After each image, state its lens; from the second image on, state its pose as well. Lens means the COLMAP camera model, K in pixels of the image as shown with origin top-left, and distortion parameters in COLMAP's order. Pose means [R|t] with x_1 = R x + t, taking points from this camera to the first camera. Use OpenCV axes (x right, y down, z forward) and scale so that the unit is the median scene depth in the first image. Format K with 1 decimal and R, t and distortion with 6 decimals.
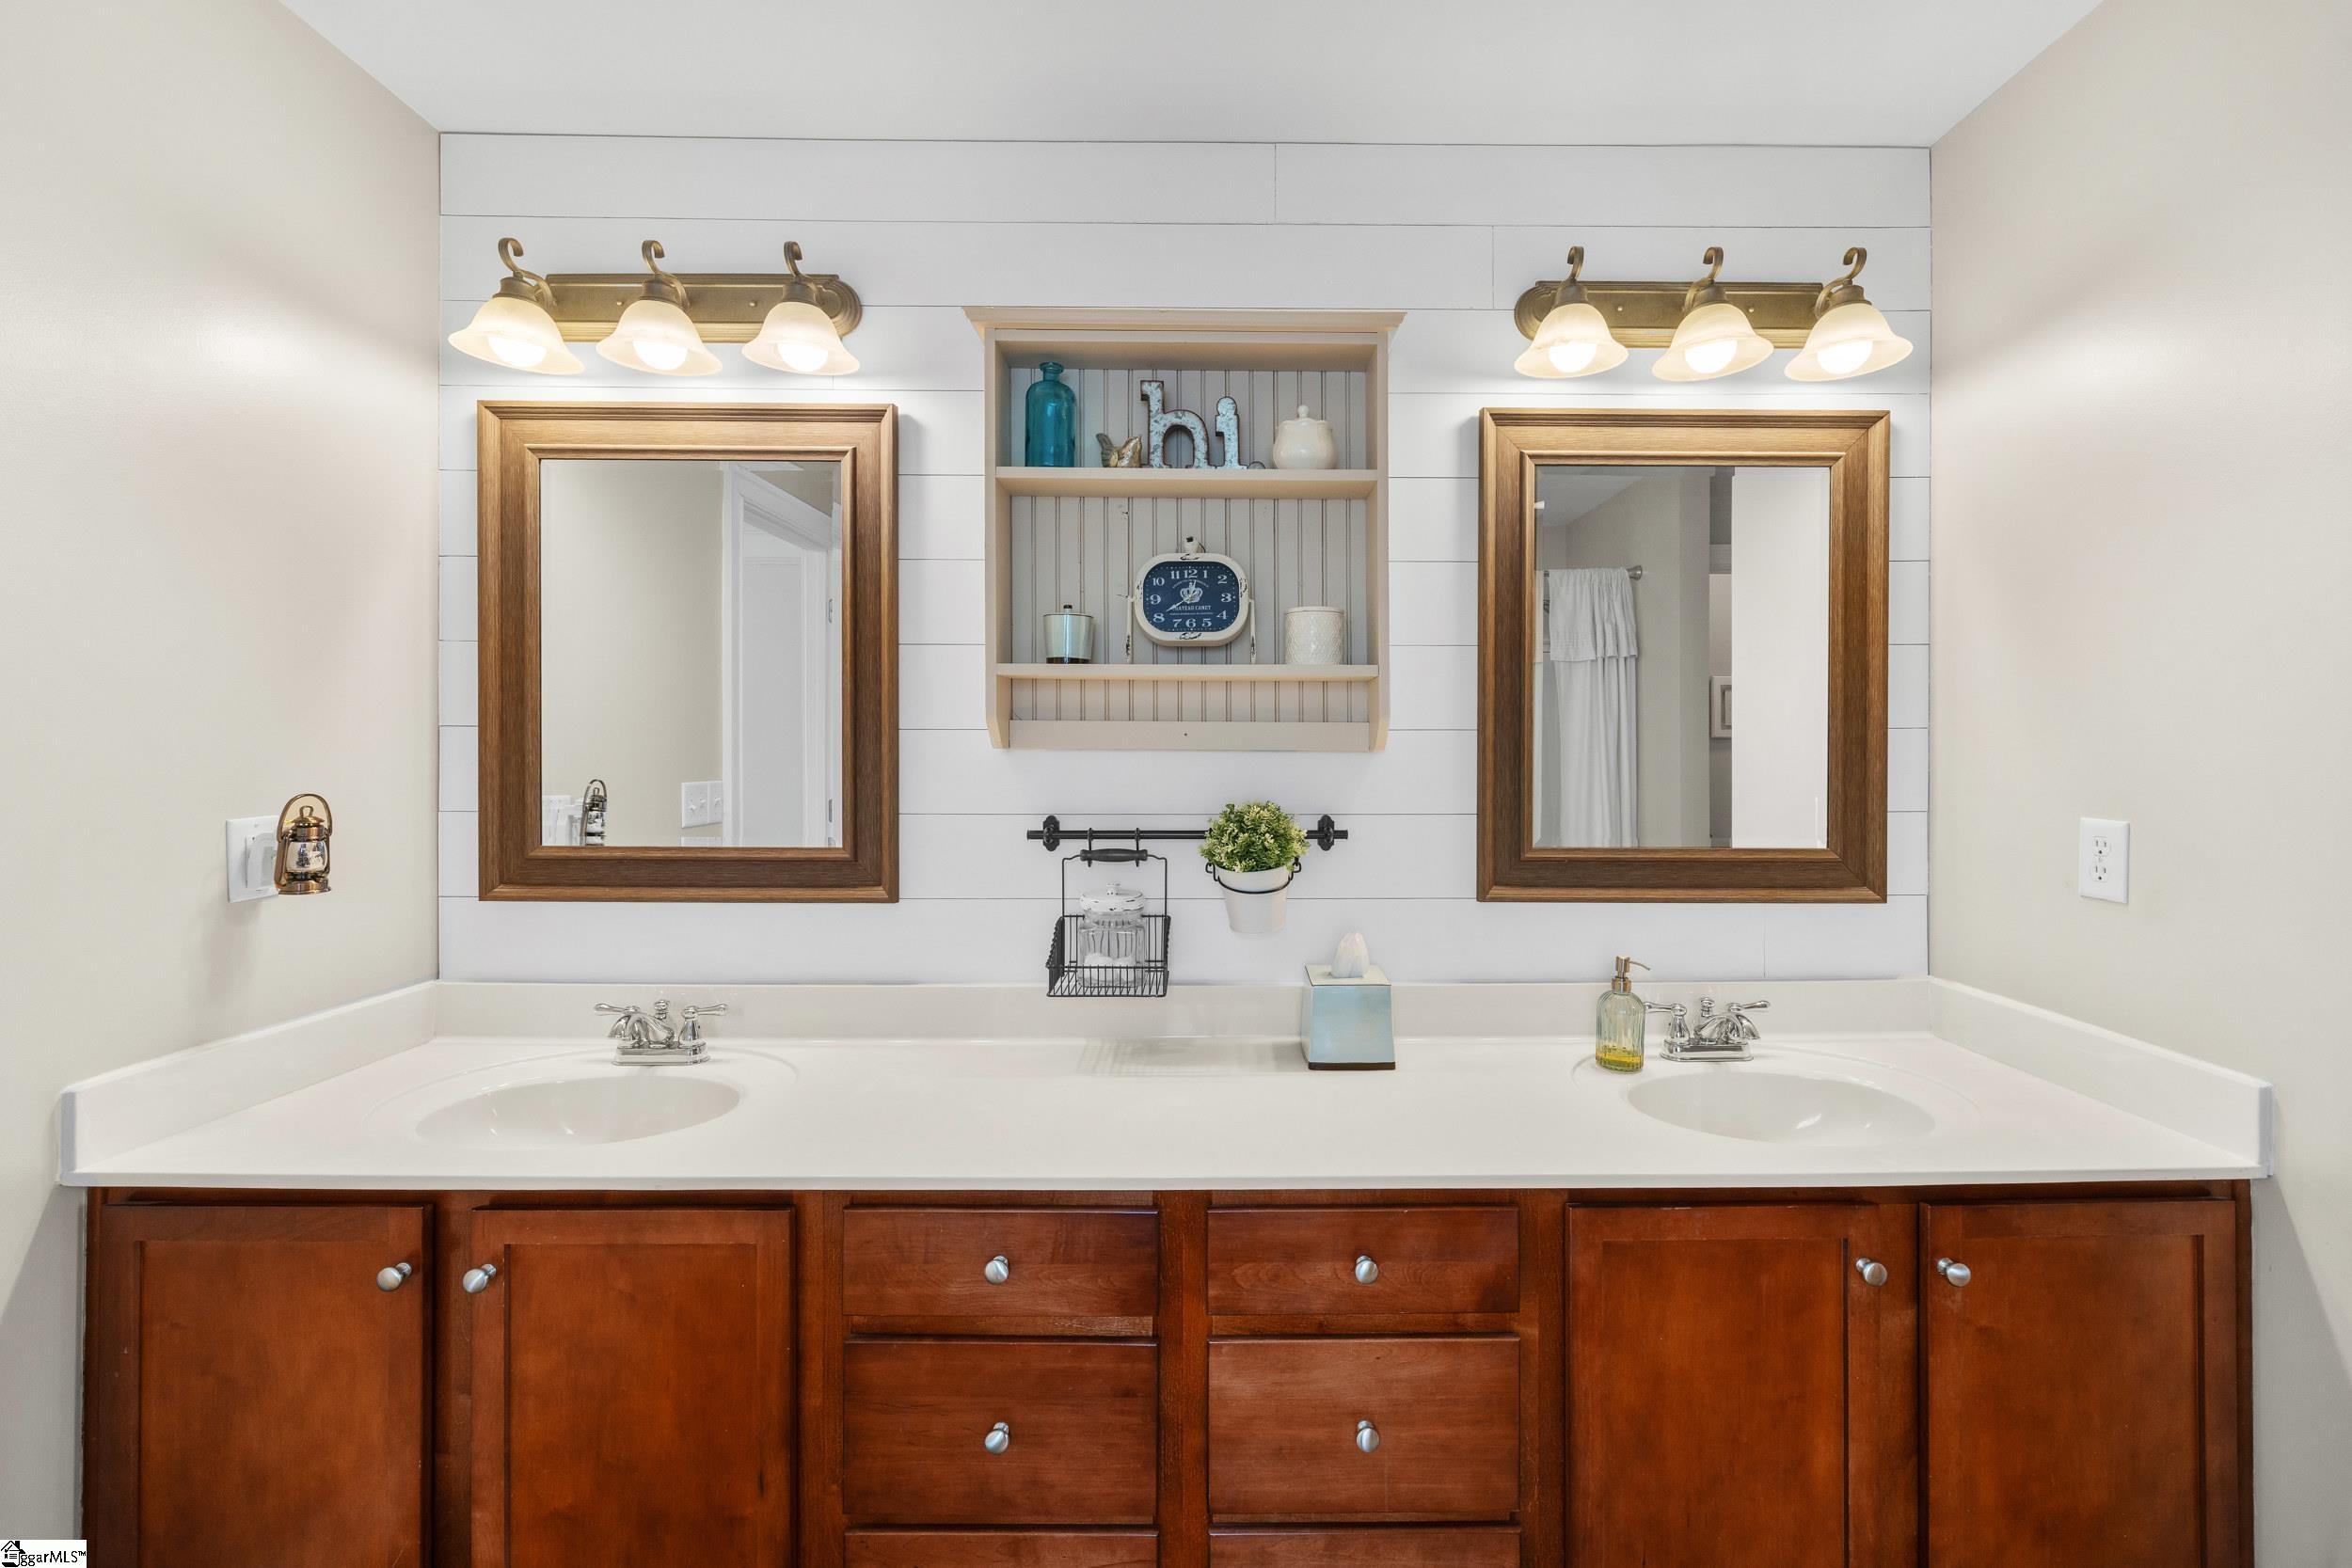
lens RADIAL K [[895.1, 0, 1176.3], [0, 895.1, 750.2], [0, 0, 1]] dist [-0.007640, 0.003122]
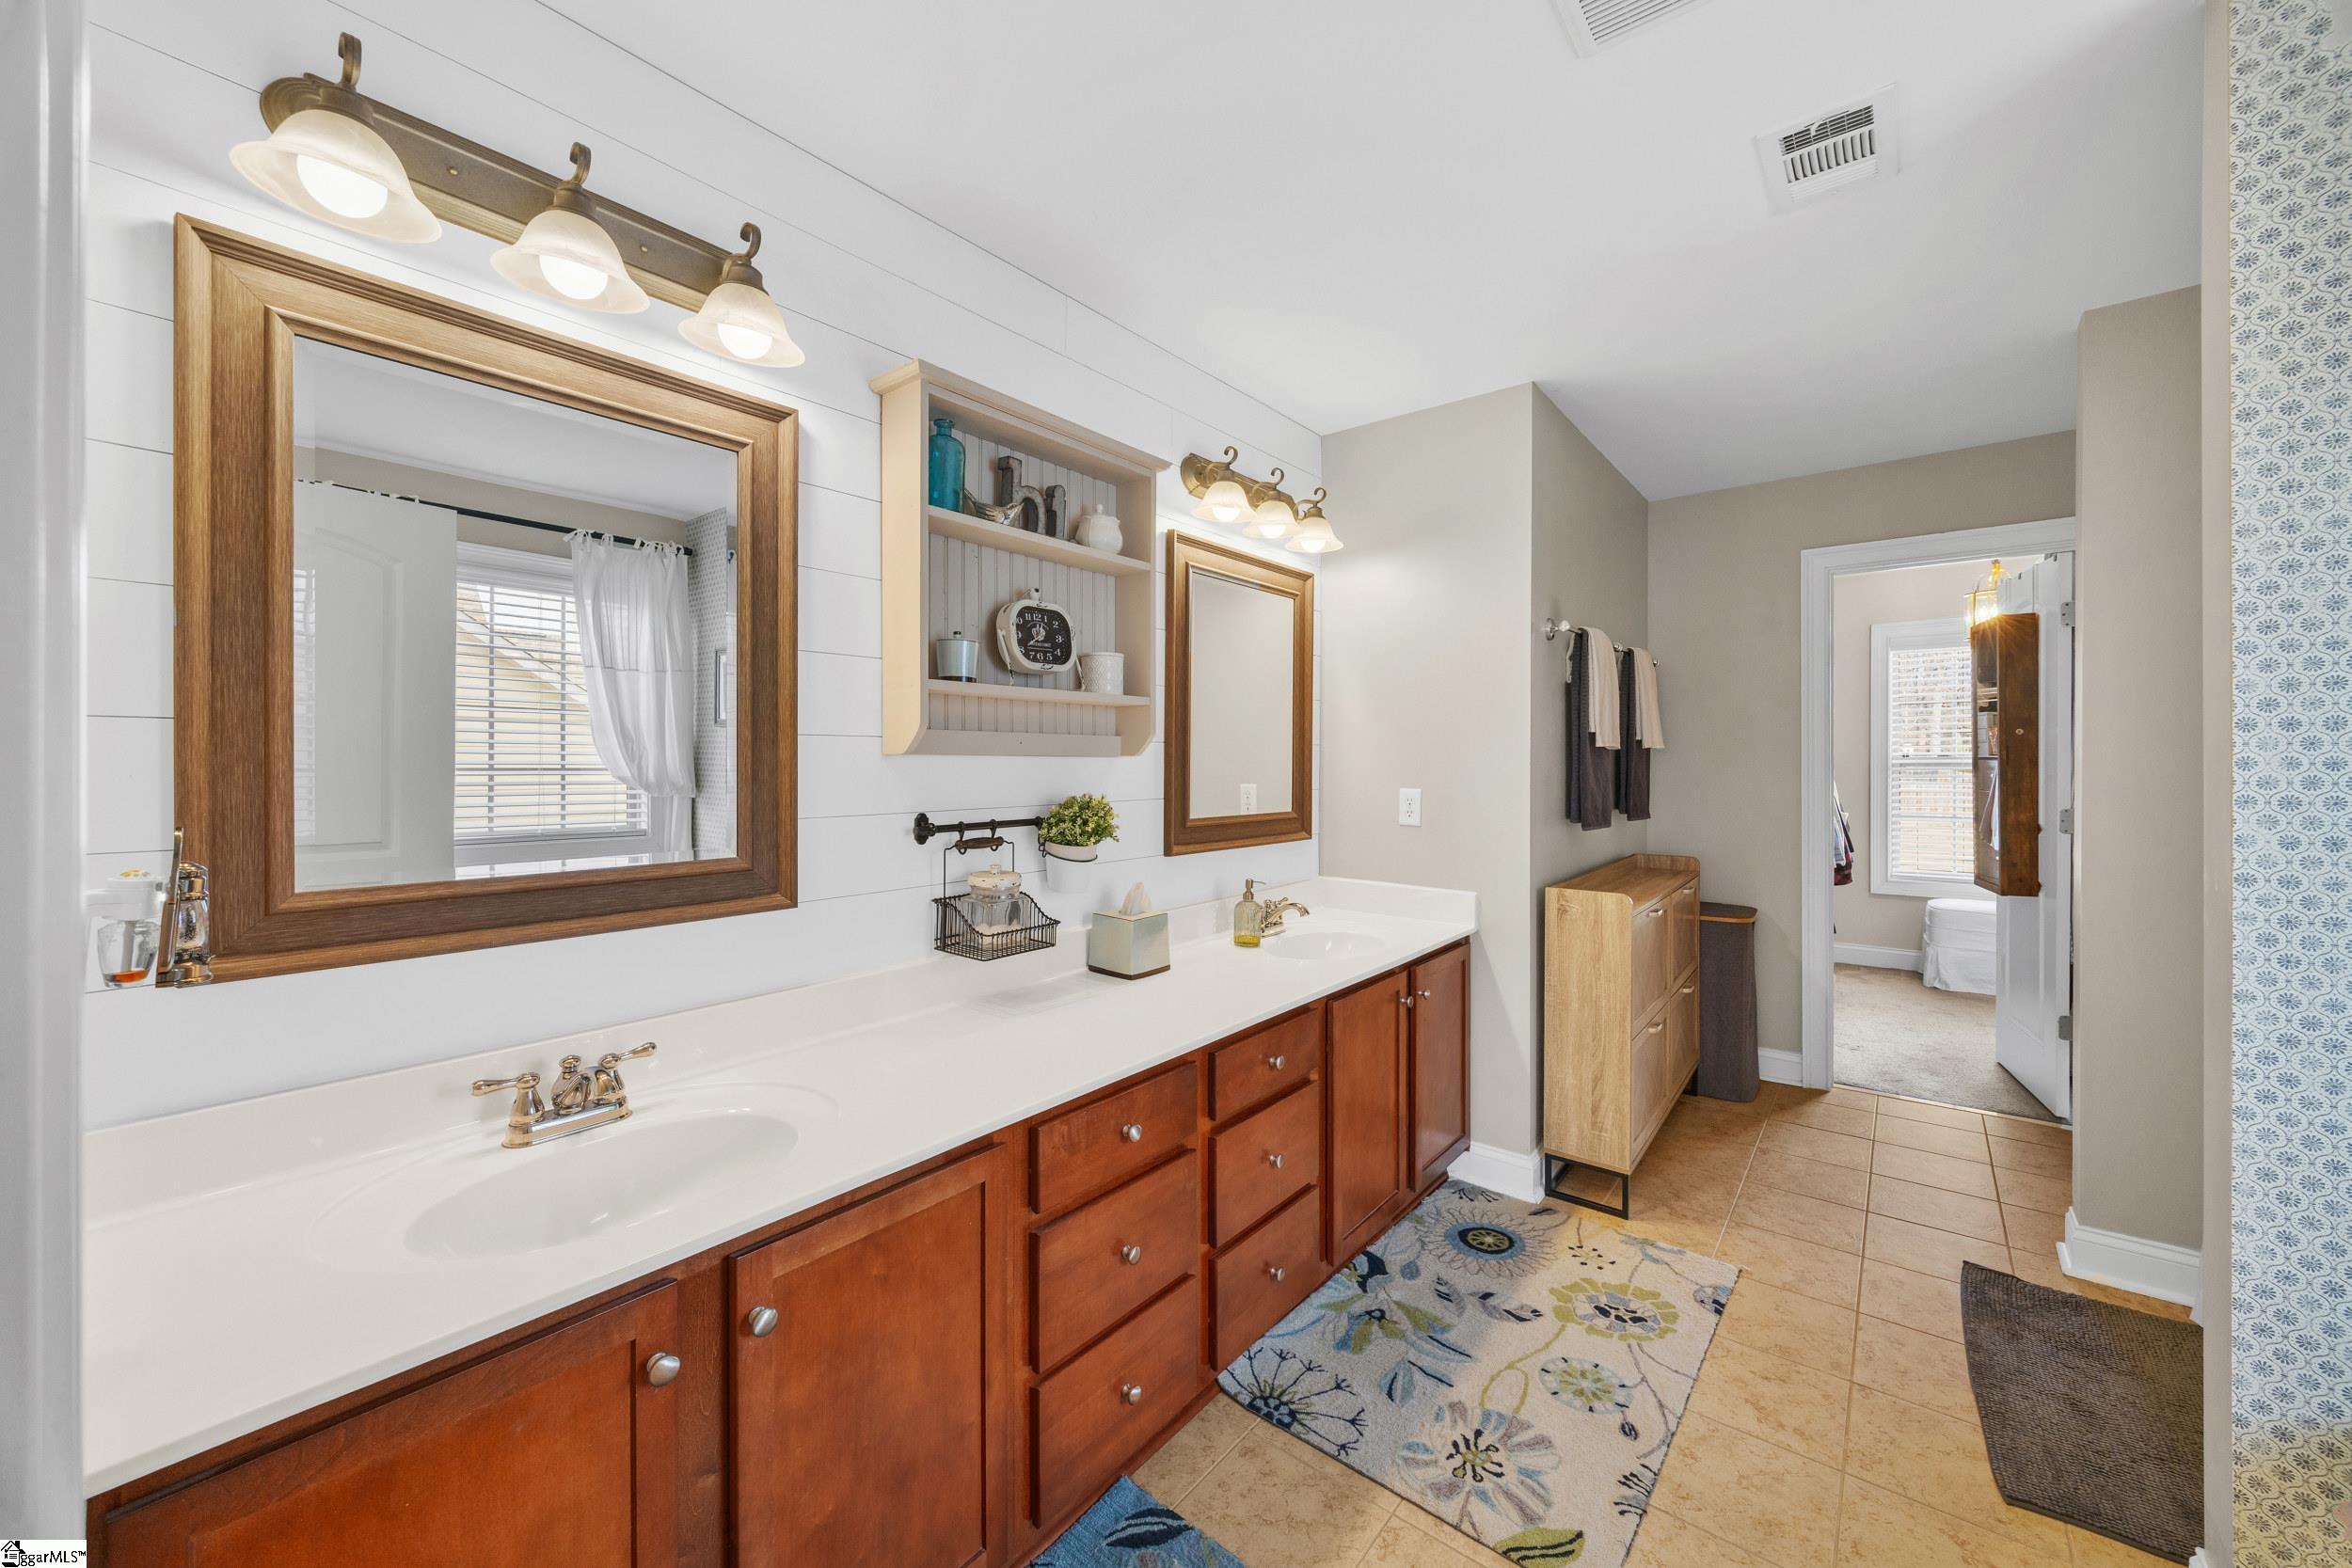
lens RADIAL K [[920.0, 0, 1176.0], [0, 920.0, 741.7], [0, 0, 1]] dist [0.001015, 0.000121]
pose [[0.631012, 0.011715, 0.775685, -0.867569], [-0.005768, 0.999929, -0.010409, -0.007033], [-0.775752, 0.002094, 0.631035, 0.019398]]
